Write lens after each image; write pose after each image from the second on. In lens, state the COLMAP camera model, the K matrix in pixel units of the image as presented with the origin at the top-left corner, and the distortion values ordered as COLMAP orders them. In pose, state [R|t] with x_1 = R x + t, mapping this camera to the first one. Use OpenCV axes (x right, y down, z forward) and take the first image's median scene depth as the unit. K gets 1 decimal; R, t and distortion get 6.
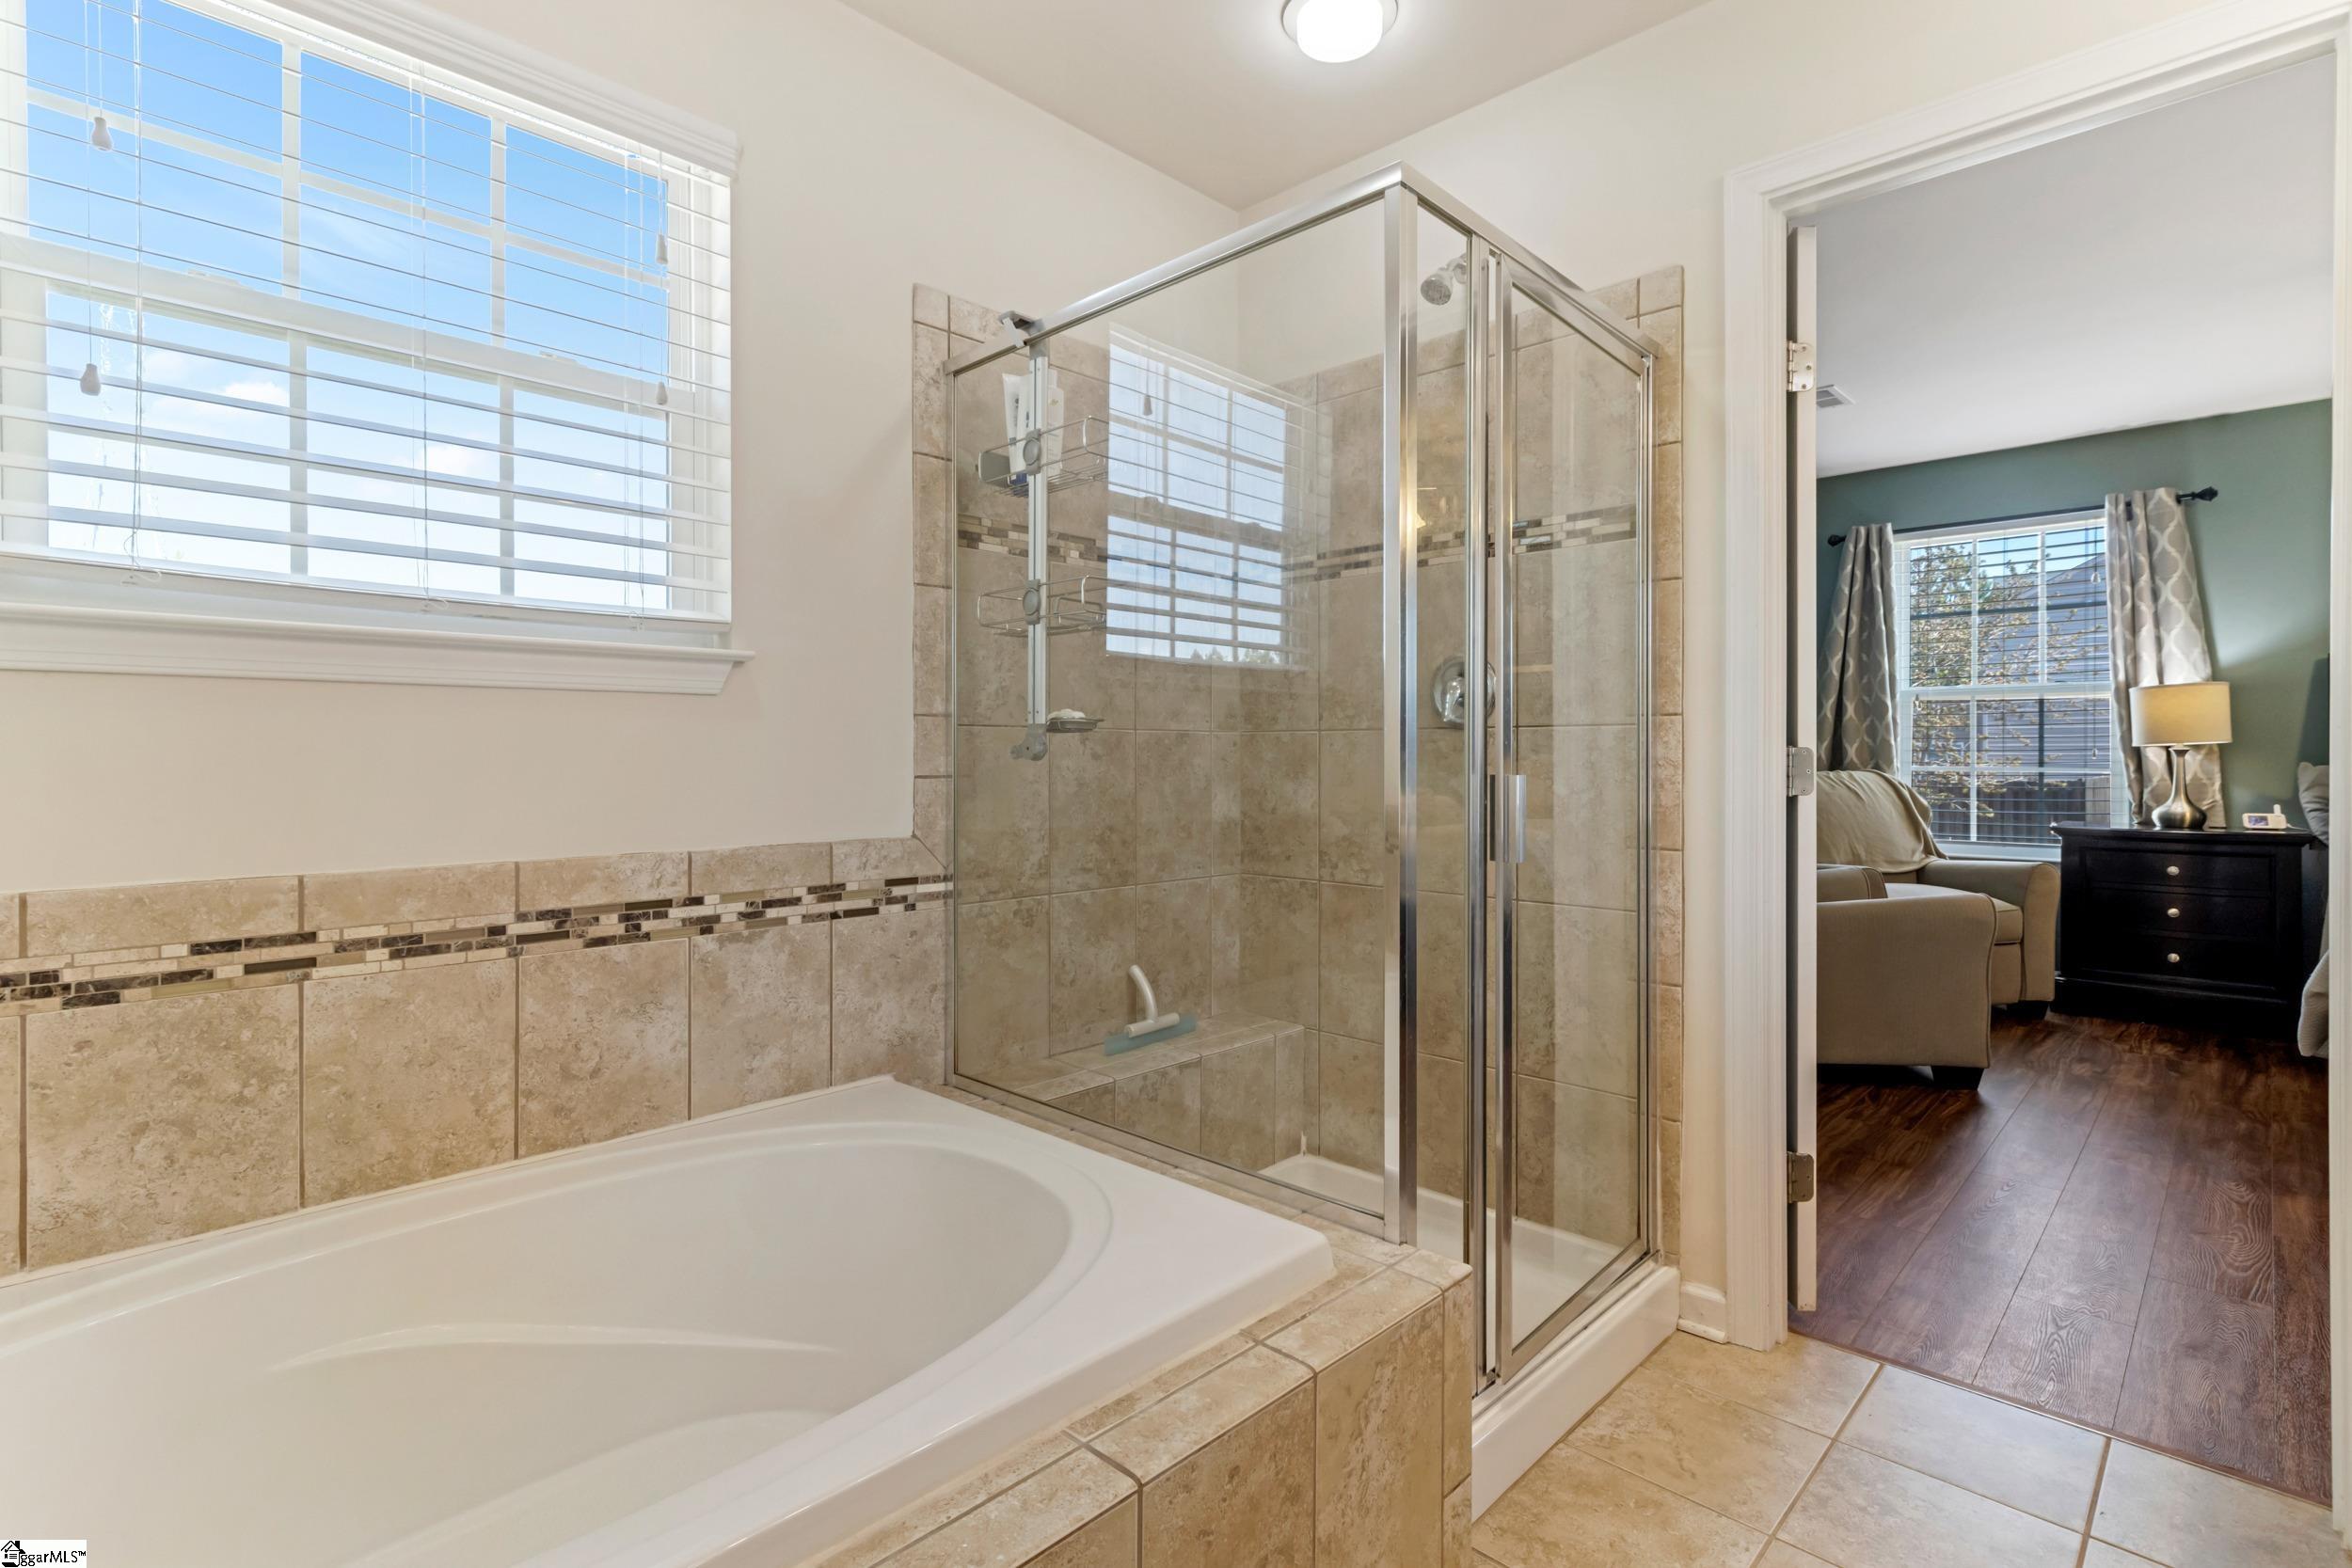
lens RADIAL K [[1115.6, 0, 1183.7], [0, 1115.6, 748.2], [0, 0, 1]] dist [0.003568, 0.000701]
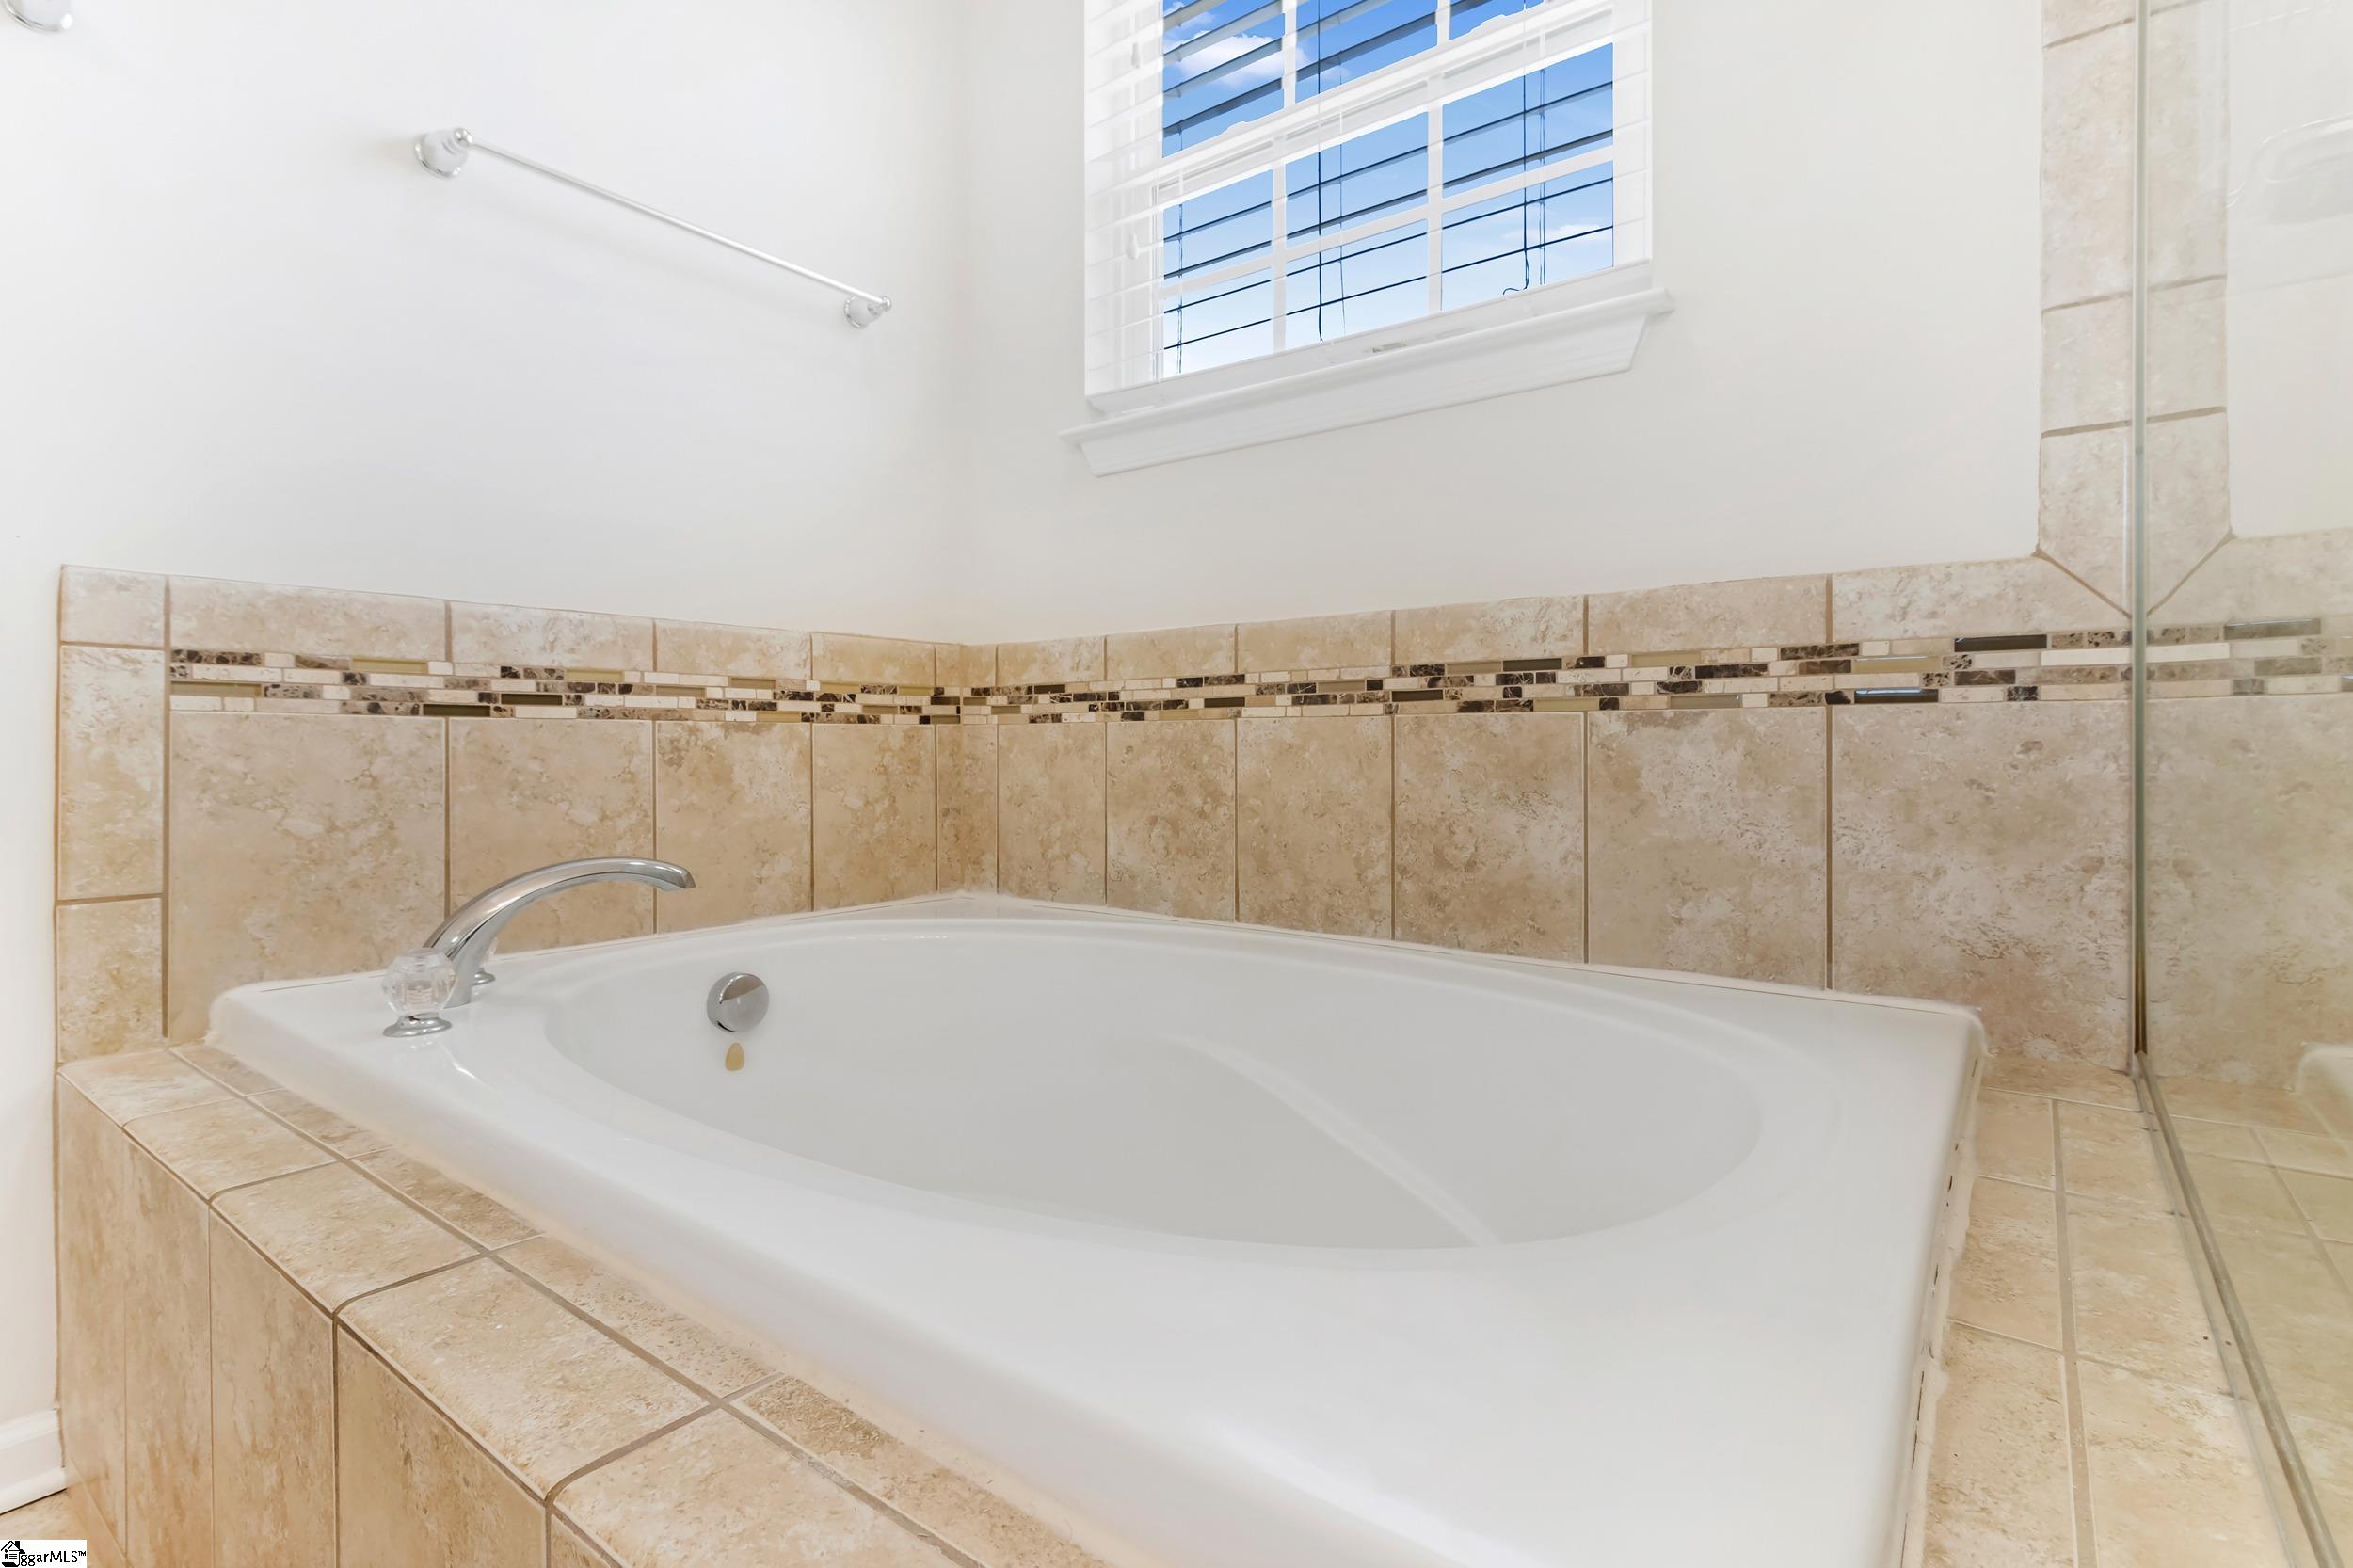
lens RADIAL K [[1116.1, 0, 1184.2], [0, 1116.1, 748.2], [0, 0, 1]] dist [0.003568, 0.000701]
pose [[0.126251, 0.002351, -0.991996, 0.270718], [0.010392, 0.999939, 0.003692, 0.207530], [0.991944, -0.010774, 0.126219, 0.718124]]
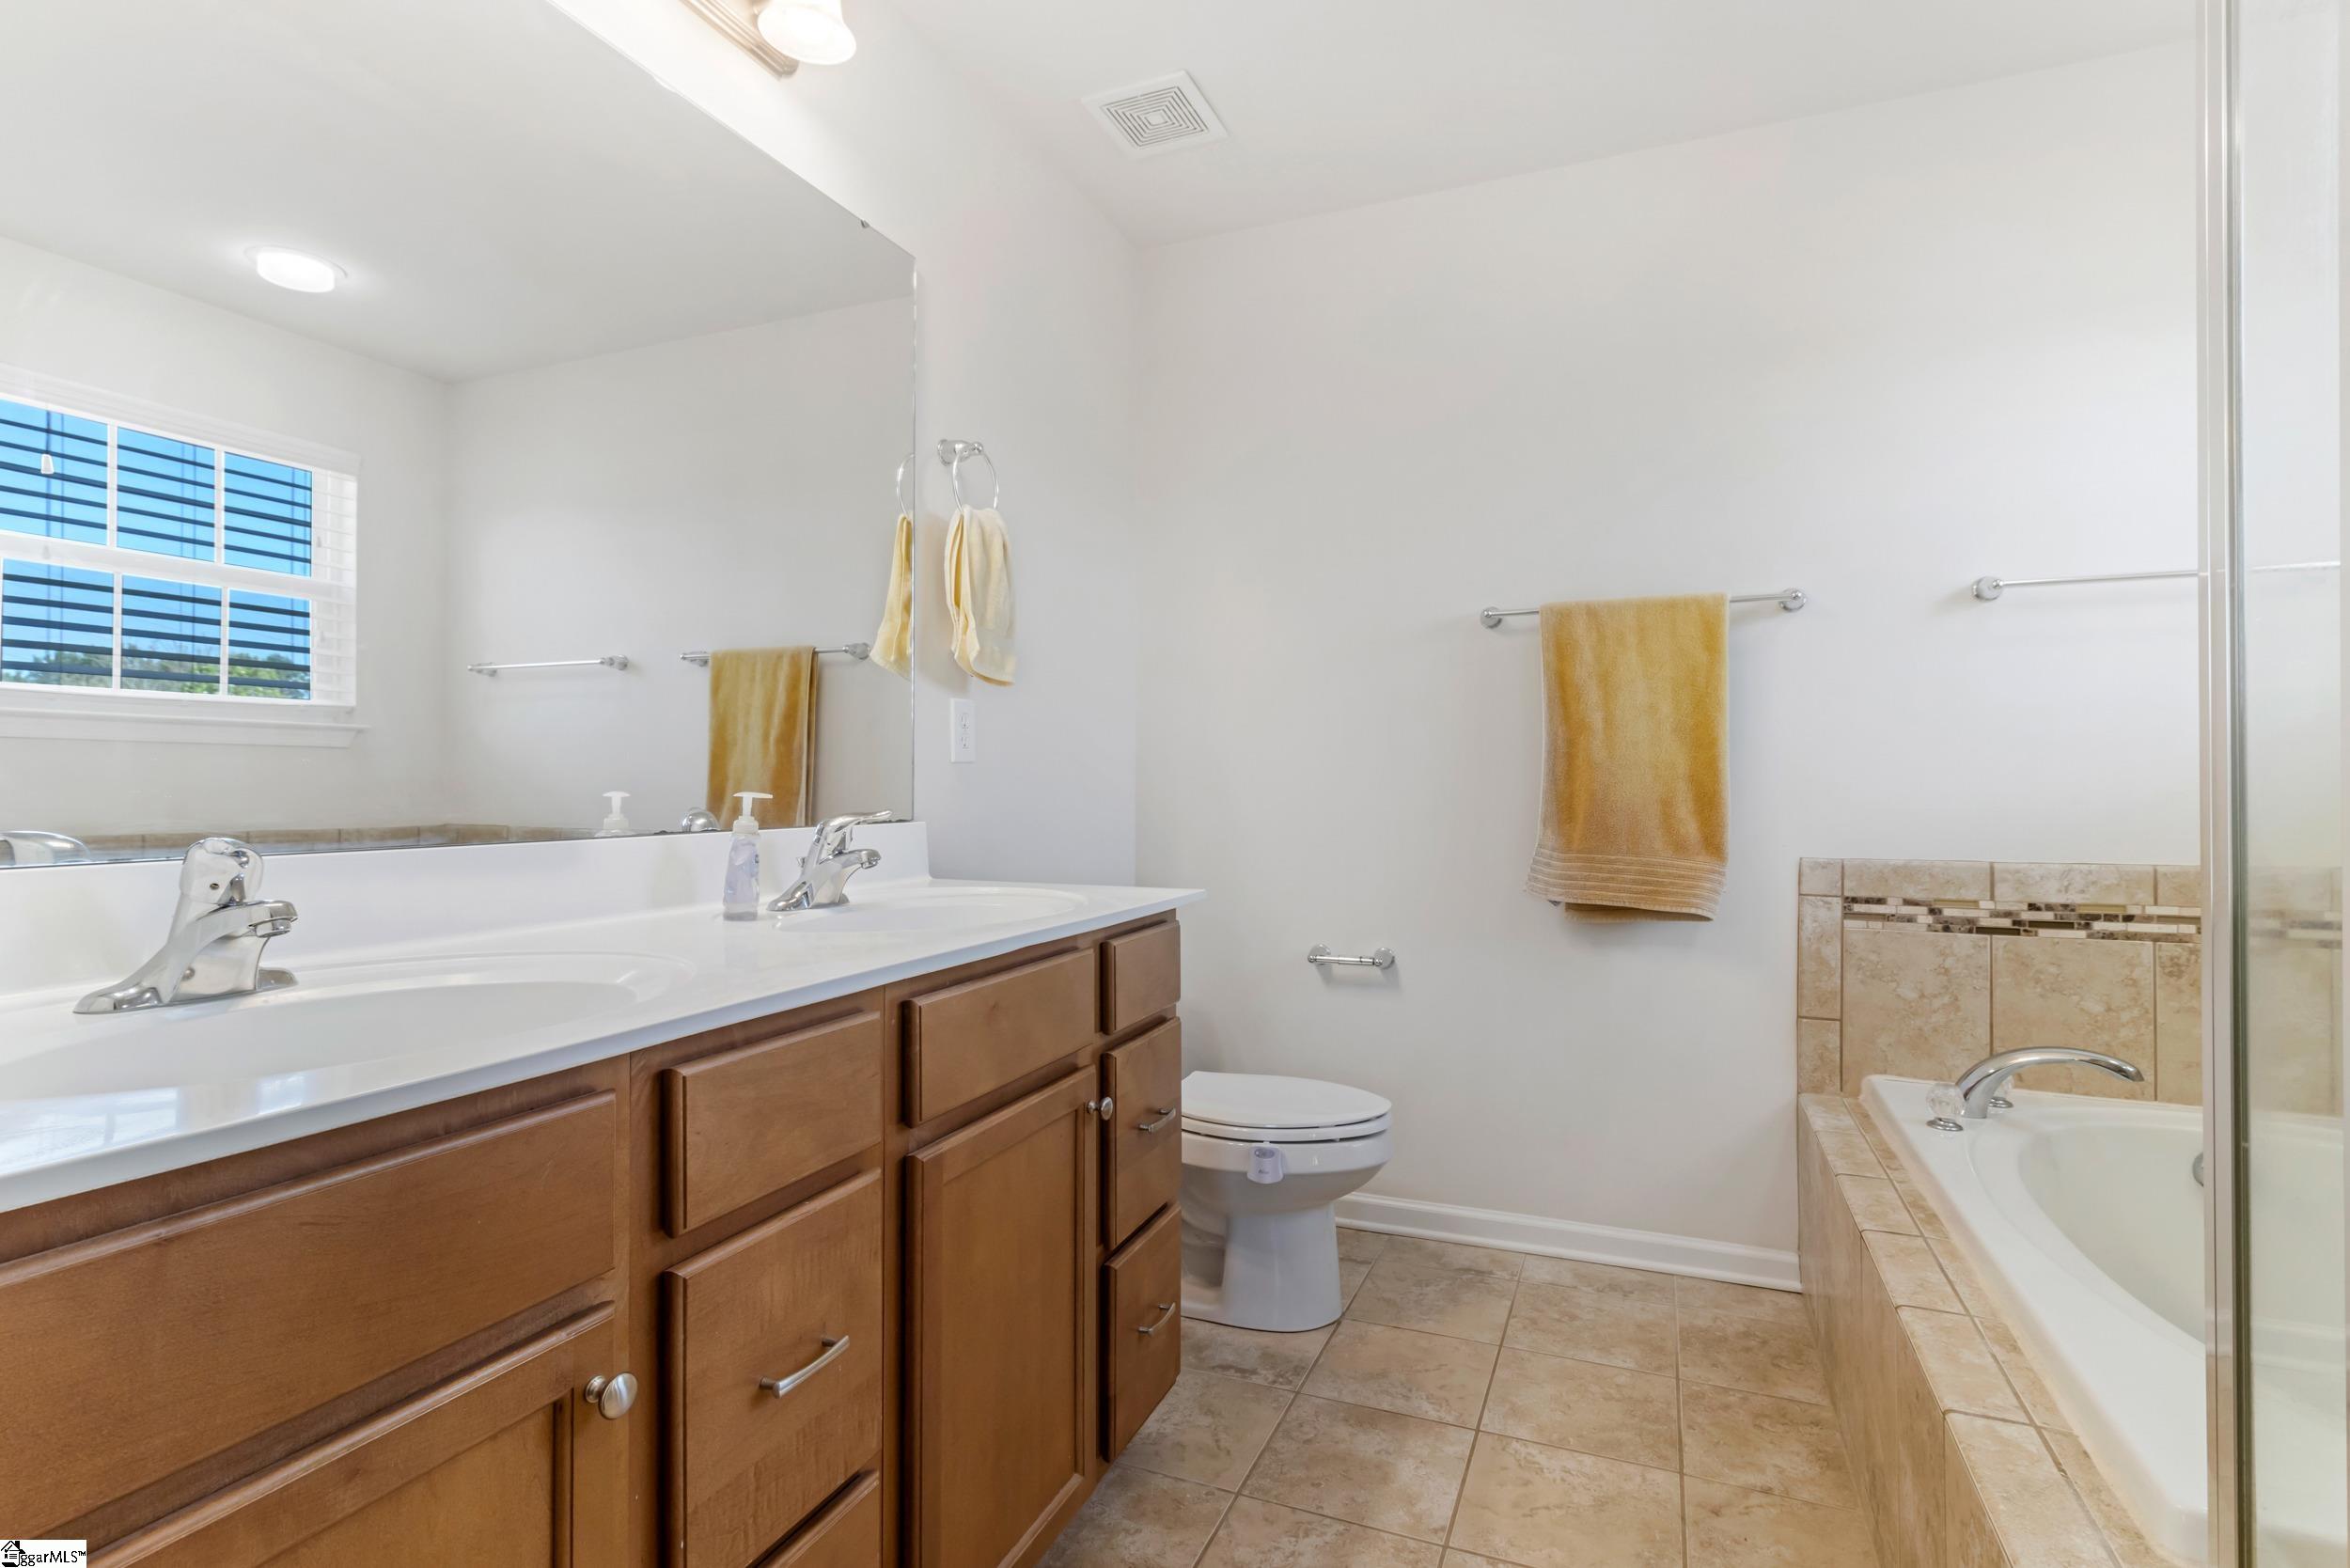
lens RADIAL K [[1151.7, 0, 1184.4], [0, 1151.7, 776.8], [0, 0, 1]] dist [0.001649, 0.000698]
pose [[-0.927532, -0.004756, -0.373714, 0.772279], [-0.000083, 0.999922, -0.012520, 0.017023], [0.373744, -0.011582, -0.927459, 1.184176]]
